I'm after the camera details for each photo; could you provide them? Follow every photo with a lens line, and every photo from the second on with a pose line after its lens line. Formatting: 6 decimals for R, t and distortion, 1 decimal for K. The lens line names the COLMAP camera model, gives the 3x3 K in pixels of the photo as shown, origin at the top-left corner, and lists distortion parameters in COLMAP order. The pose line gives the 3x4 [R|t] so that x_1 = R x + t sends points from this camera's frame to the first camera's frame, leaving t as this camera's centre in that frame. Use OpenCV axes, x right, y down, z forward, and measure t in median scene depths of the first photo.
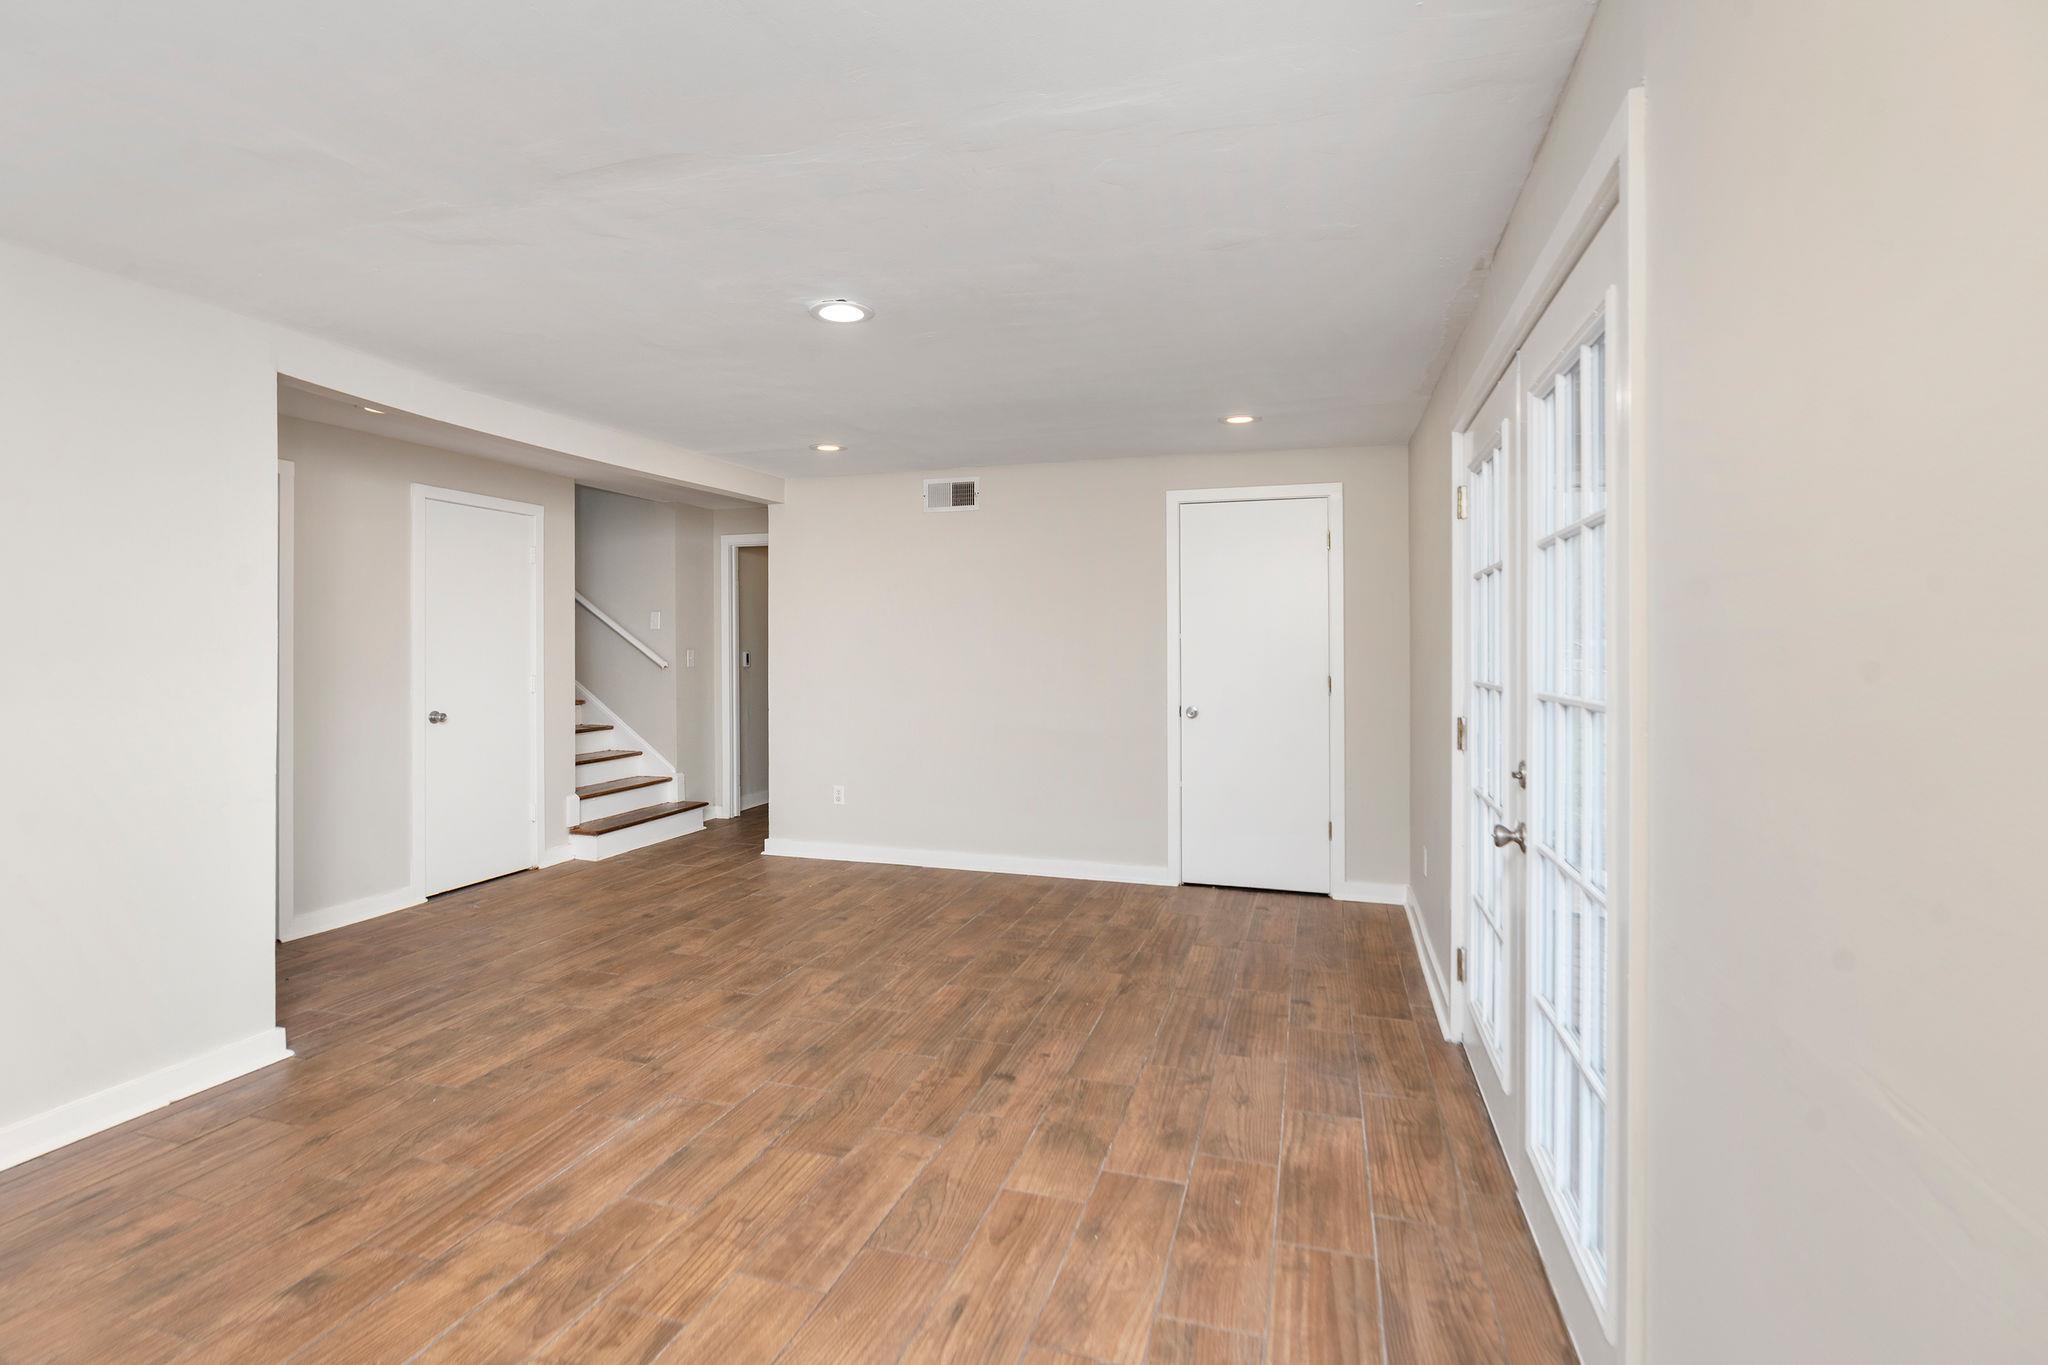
lens RADIAL K [[950.8, 0, 1012.8], [0, 950.8, 656.2], [0, 0, 1]] dist [-0.003829, 0.000481]
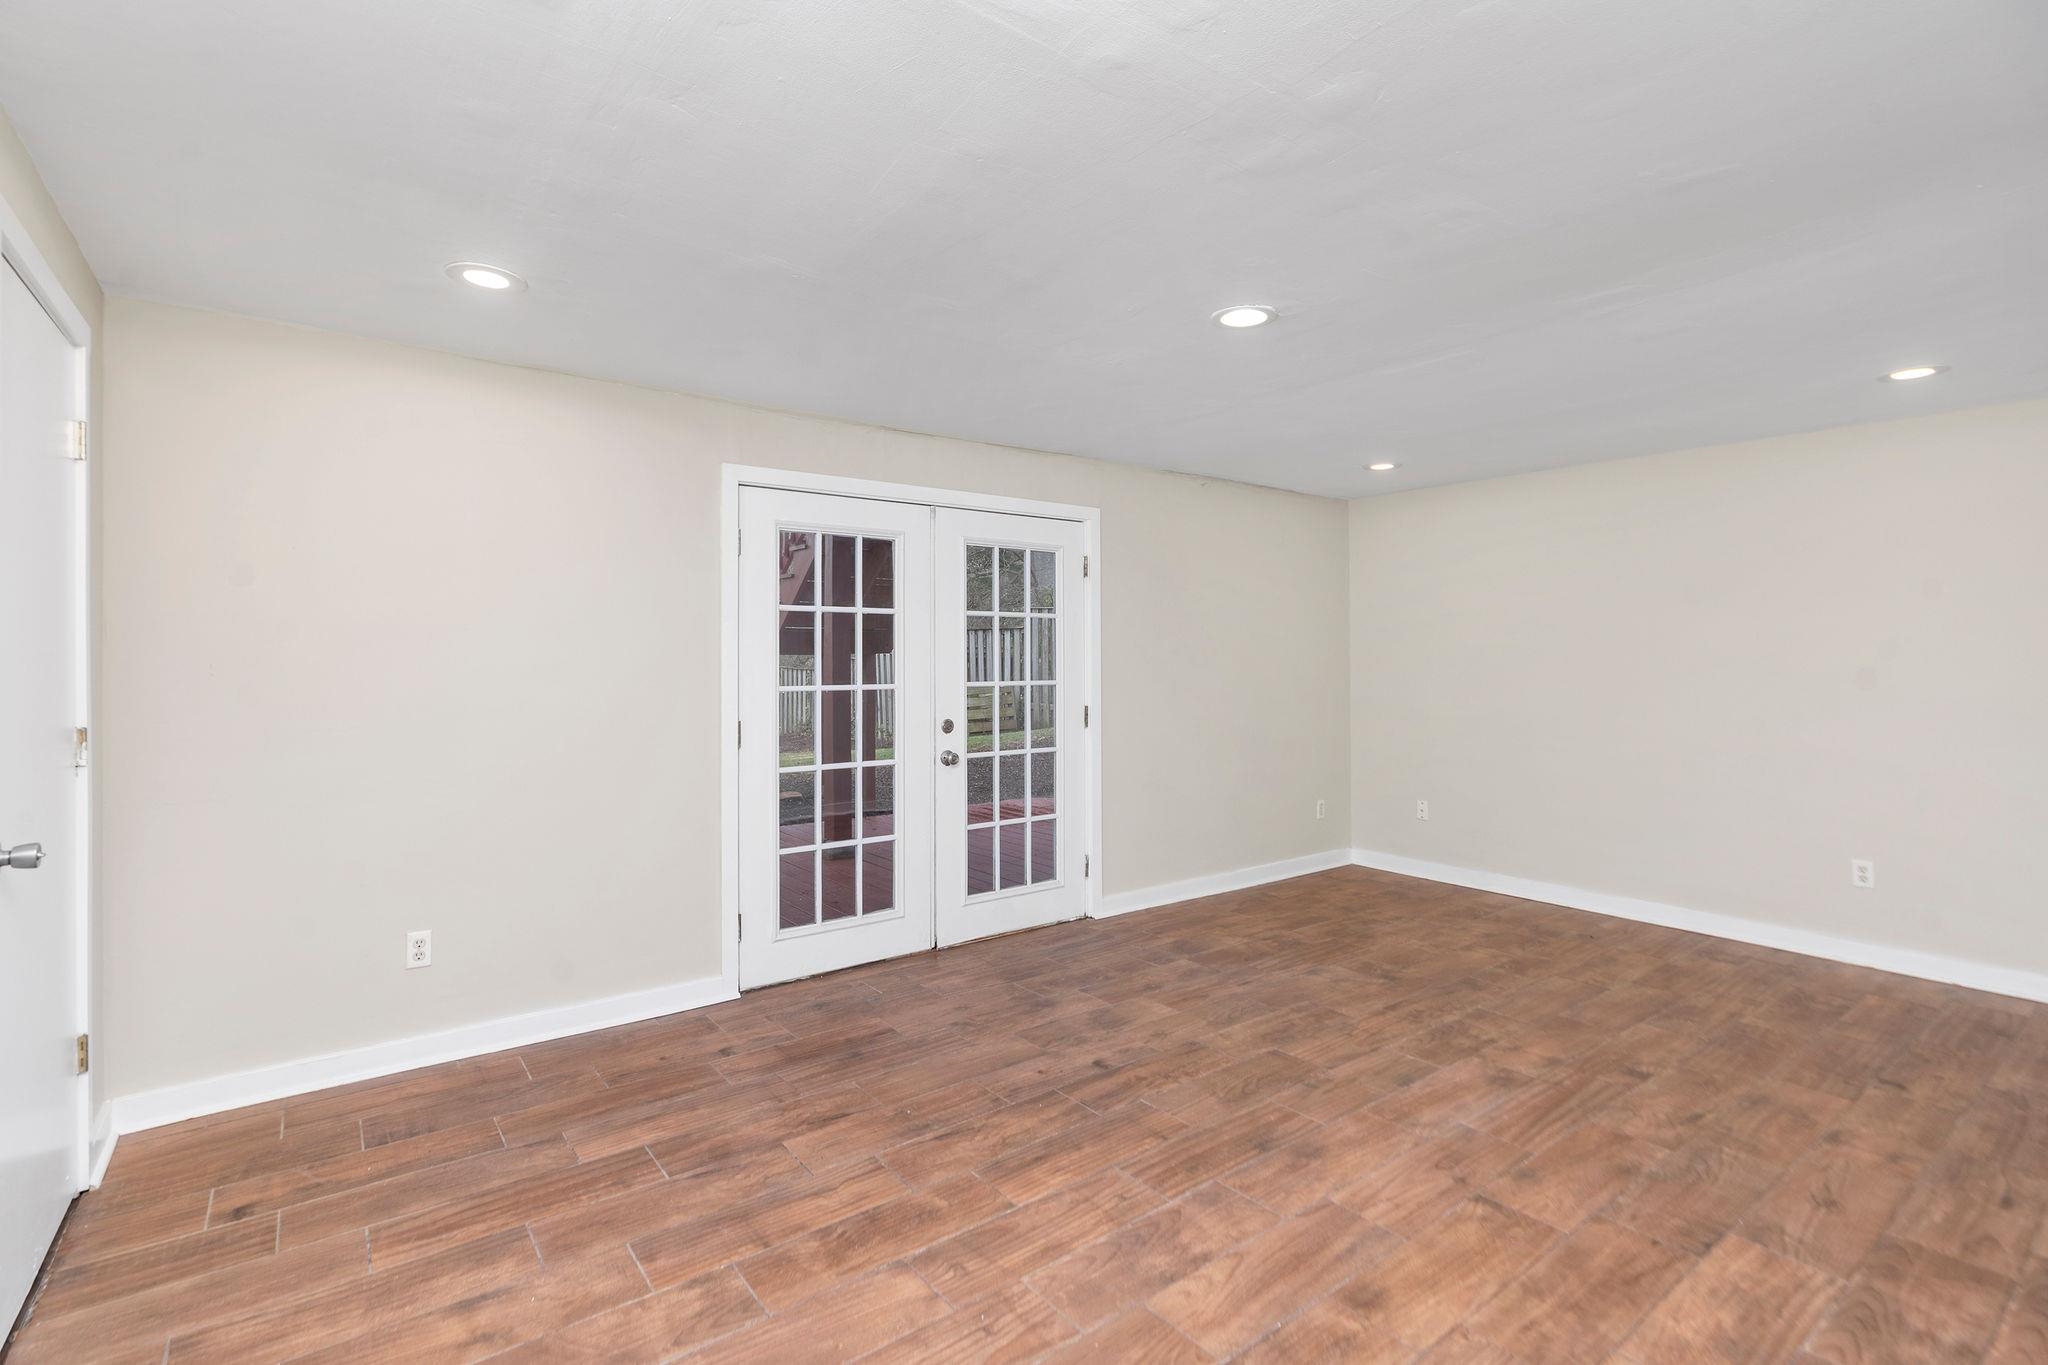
lens RADIAL K [[950.8, 0, 1012.8], [0, 950.8, 656.2], [0, 0, 1]] dist [-0.003829, 0.000481]
pose [[-0.815378, 0.004188, 0.578913, -0.548689], [0.005944, 0.999982, 0.001137, -0.018207], [-0.578898, 0.004368, -0.815388, 1.929898]]
